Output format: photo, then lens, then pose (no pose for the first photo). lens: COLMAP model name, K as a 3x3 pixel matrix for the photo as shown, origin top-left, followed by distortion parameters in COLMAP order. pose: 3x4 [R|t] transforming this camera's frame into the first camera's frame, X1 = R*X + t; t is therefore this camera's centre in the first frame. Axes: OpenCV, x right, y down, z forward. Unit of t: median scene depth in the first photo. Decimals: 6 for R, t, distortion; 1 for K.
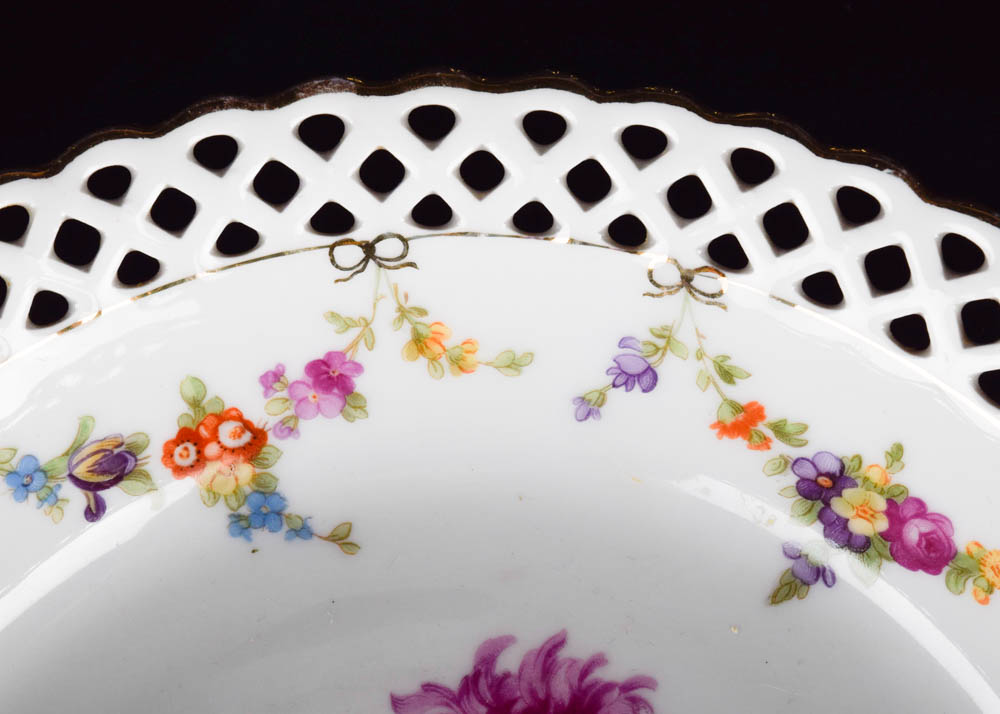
lens RADIAL K [[2411.1, 0, 499.0], [0, 2411.1, 357.3], [0, 0, 1]] dist [0.058019, 0.000000]
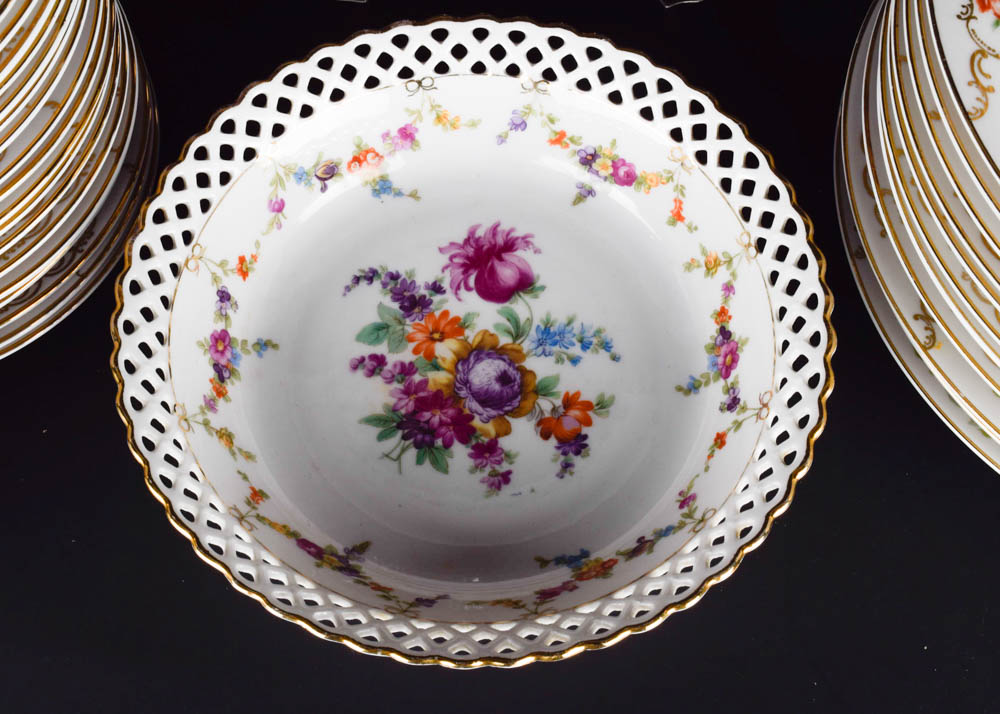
lens RADIAL K [[1537.5, 0, 500.7], [0, 1537.5, 357.0], [0, 0, 1]] dist [0.003498, 0.000000]
pose [[0.994442, -0.075277, 0.073610, -0.114732], [0.071971, 0.996318, 0.046579, 0.191696], [-0.076845, -0.041023, 0.996199, -0.768814]]
